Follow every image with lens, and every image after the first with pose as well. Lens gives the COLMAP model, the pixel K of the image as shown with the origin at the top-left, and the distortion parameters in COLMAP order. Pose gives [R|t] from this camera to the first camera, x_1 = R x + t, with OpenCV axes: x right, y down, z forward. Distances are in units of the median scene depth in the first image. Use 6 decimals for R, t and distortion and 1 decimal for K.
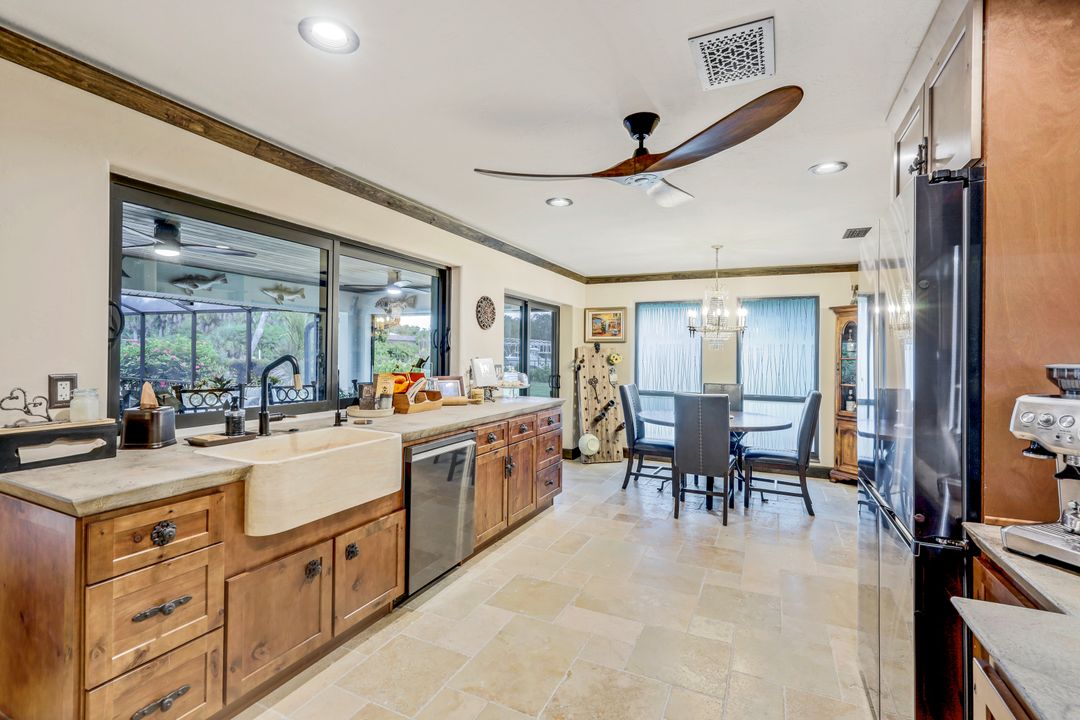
lens RADIAL K [[493.5, 0, 539.2], [0, 493.5, 351.5], [0, 0, 1]] dist [0.001648, 0.001673]
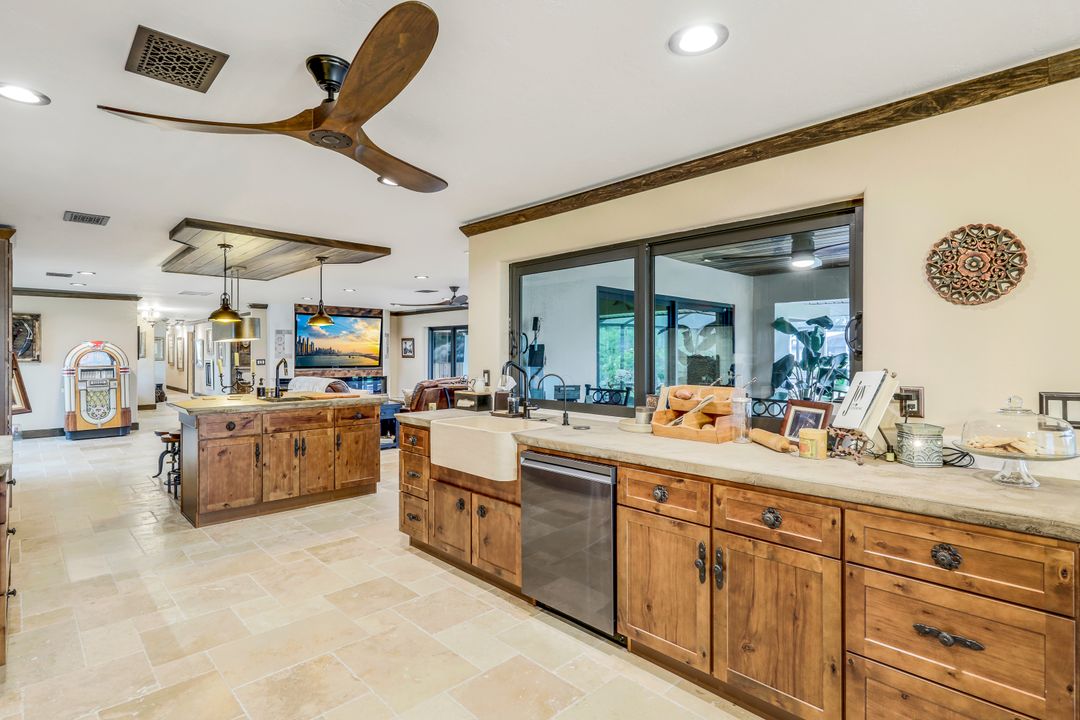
lens RADIAL K [[549.2, 0, 529.6], [0, 549.2, 358.1], [0, 0, 1]] dist [0.020482, 0.000347]
pose [[-0.369799, -0.011786, -0.929037, 0.900308], [-0.004741, 0.999930, -0.010798, 0.014646], [0.929100, 0.000412, -0.369829, 1.599824]]
